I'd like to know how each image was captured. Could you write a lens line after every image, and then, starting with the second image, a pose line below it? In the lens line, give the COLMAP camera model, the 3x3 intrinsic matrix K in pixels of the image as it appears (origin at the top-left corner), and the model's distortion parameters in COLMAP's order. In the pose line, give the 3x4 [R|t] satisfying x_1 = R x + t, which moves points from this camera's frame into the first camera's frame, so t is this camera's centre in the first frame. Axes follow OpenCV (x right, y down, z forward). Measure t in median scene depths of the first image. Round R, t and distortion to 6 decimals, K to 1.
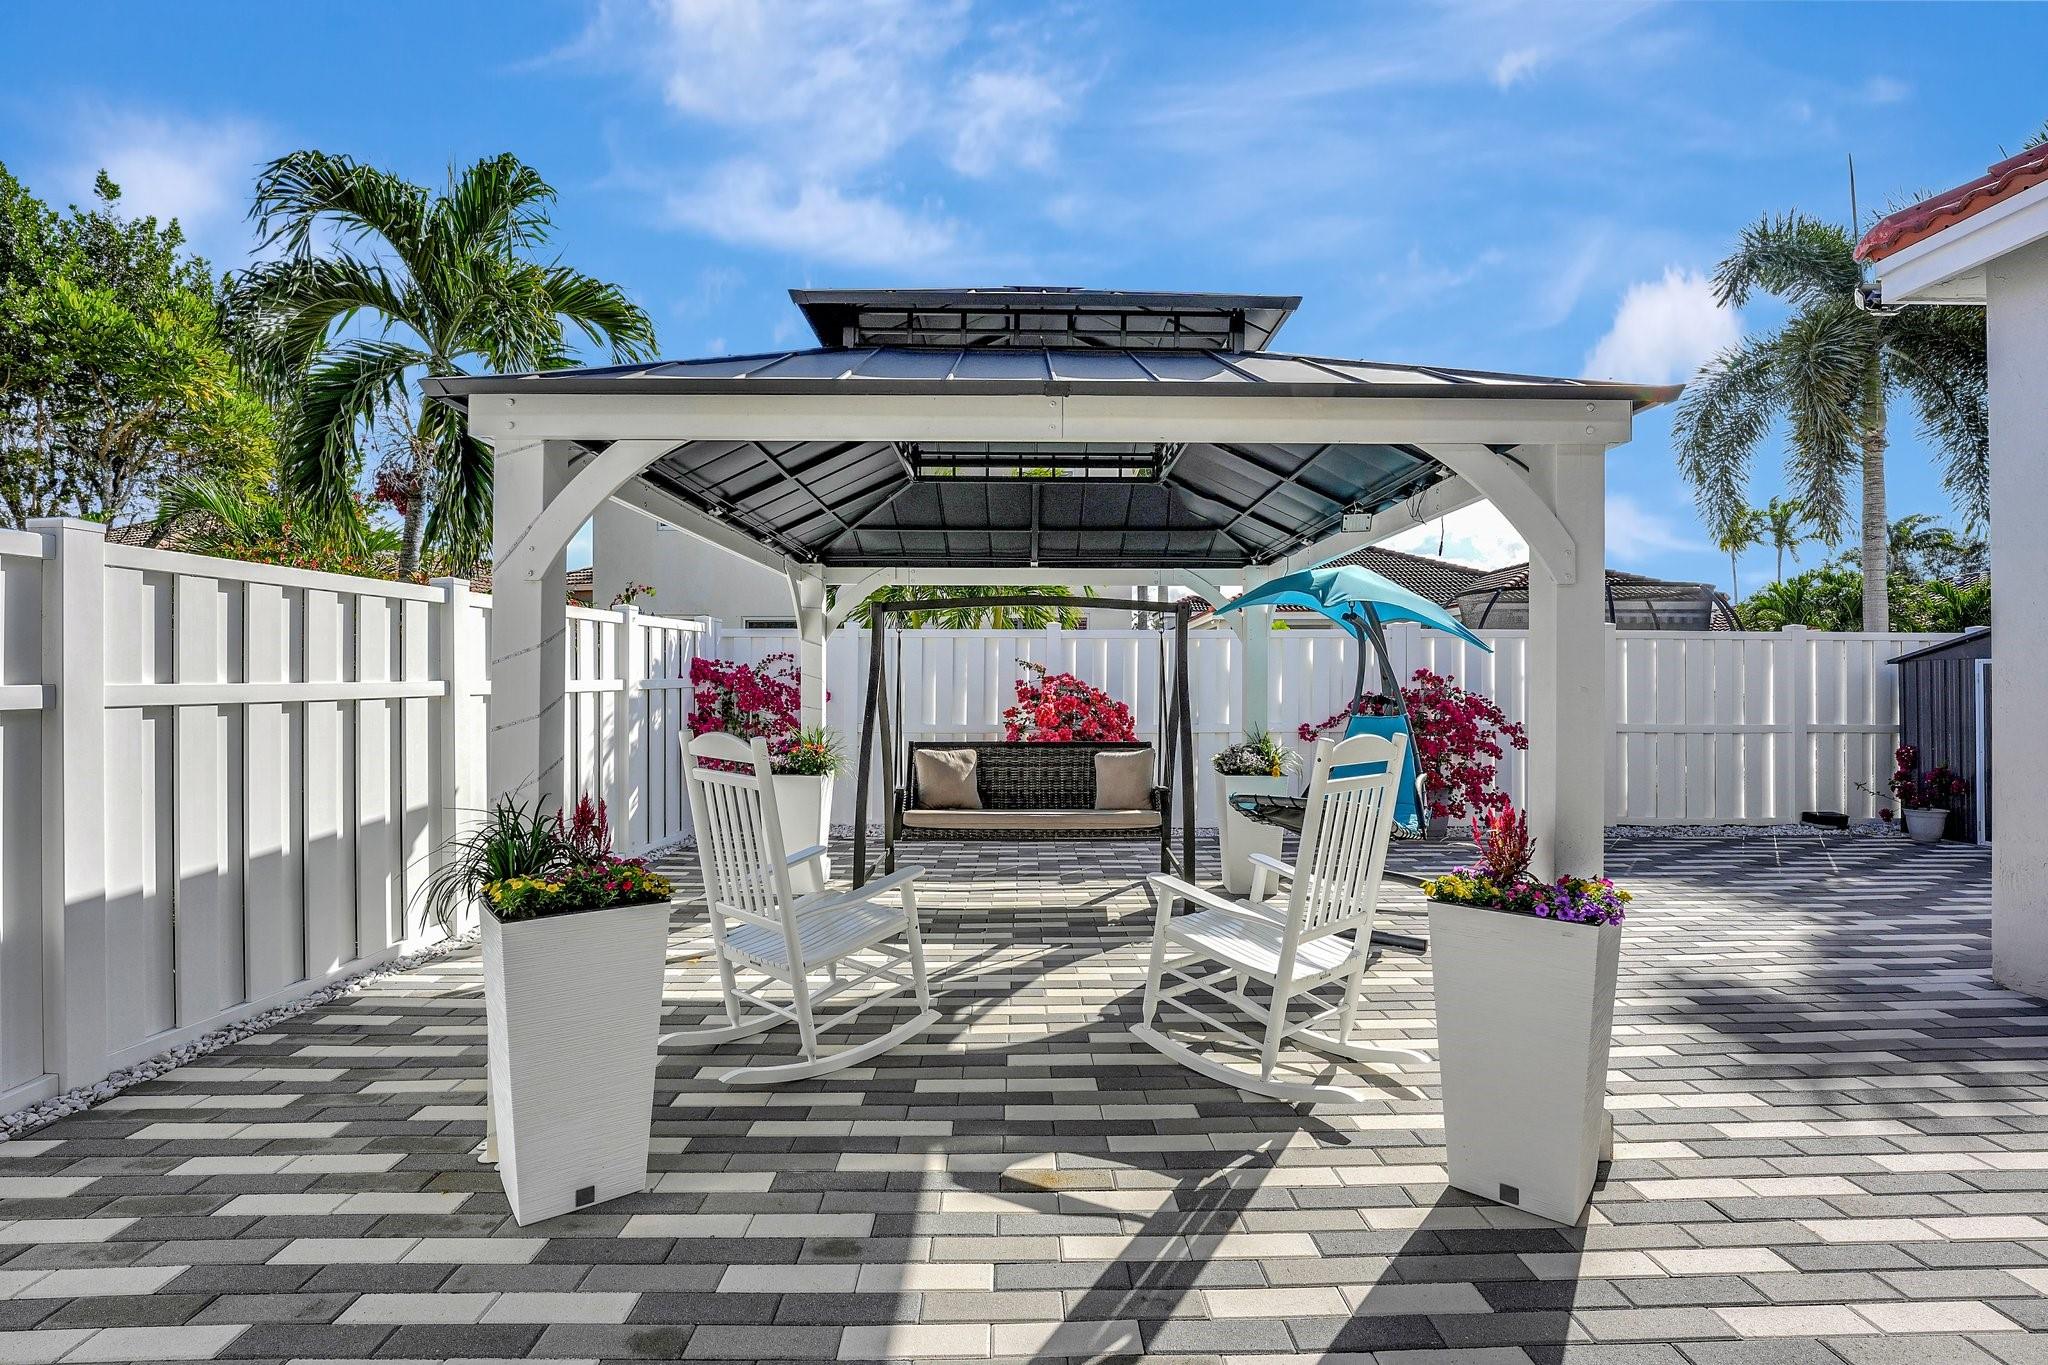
lens RADIAL K [[909.4, 0, 1029.8], [0, 909.4, 678.8], [0, 0, 1]] dist [-0.014263, -0.000178]
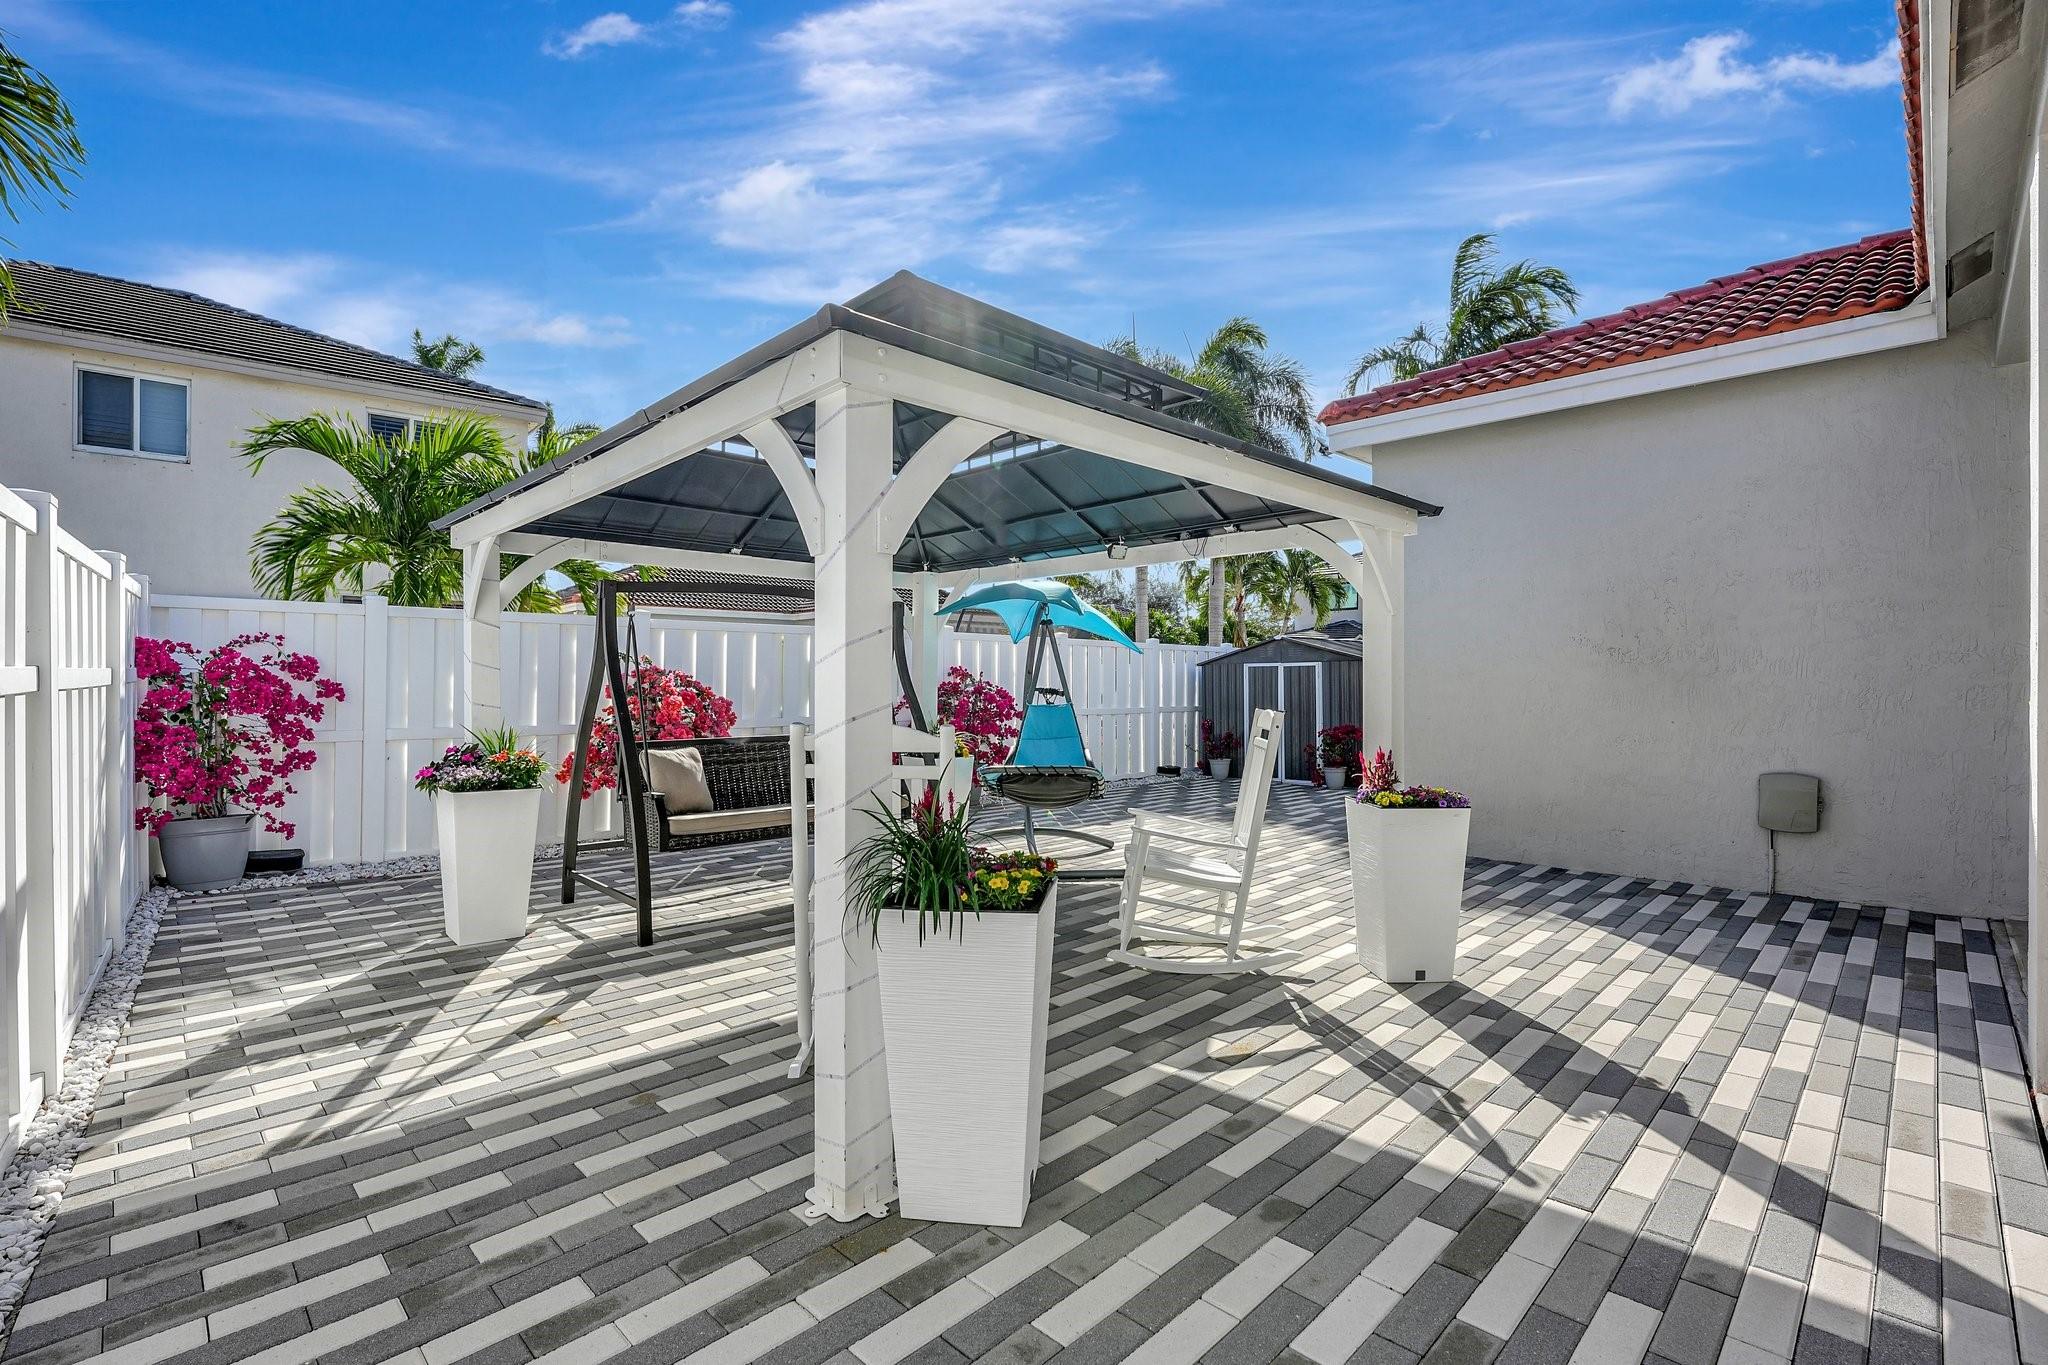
lens RADIAL K [[909.4, 0, 1017.9], [0, 909.4, 682.4], [0, 0, 1]] dist [-0.014263, -0.000178]
pose [[0.727375, -0.000272, 0.686241, -0.958097], [-0.003767, 0.999983, 0.004390, 0.013815], [-0.686230, -0.005778, 0.727361, 0.229634]]
